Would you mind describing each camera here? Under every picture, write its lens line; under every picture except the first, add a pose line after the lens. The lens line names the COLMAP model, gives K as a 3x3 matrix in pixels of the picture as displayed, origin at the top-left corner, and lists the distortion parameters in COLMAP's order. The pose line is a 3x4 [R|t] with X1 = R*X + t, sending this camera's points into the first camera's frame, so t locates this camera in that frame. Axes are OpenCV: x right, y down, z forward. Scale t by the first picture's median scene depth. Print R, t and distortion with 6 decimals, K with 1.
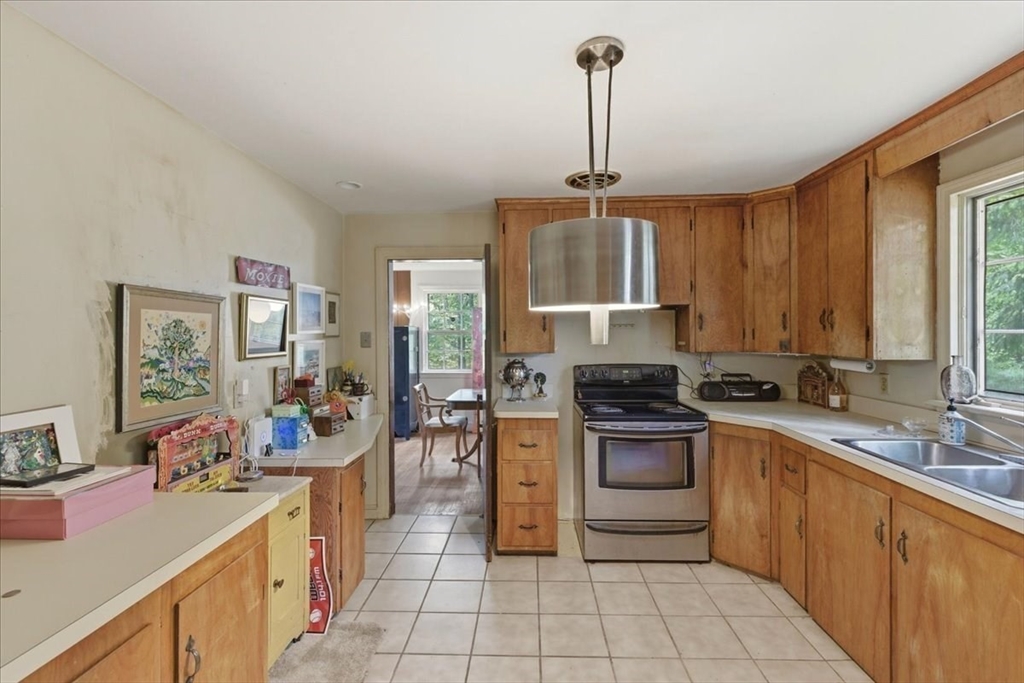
lens RADIAL K [[458.1, 0, 517.5], [0, 458.1, 333.7], [0, 0, 1]] dist [-0.001424, -0.000618]
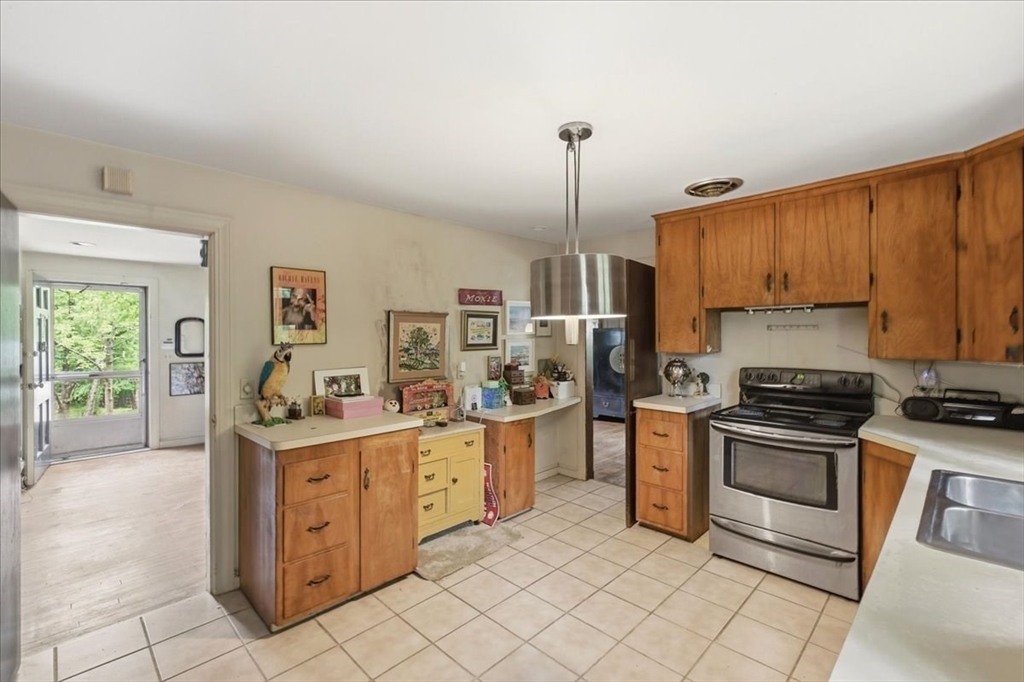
lens RADIAL K [[458.1, 0, 517.5], [0, 458.1, 333.2], [0, 0, 1]] dist [-0.001424, -0.000618]
pose [[0.732078, 0.002006, -0.681218, 0.552588], [-0.000876, 0.999998, 0.002003, -0.007214], [0.681220, -0.000870, 0.732078, -0.066120]]
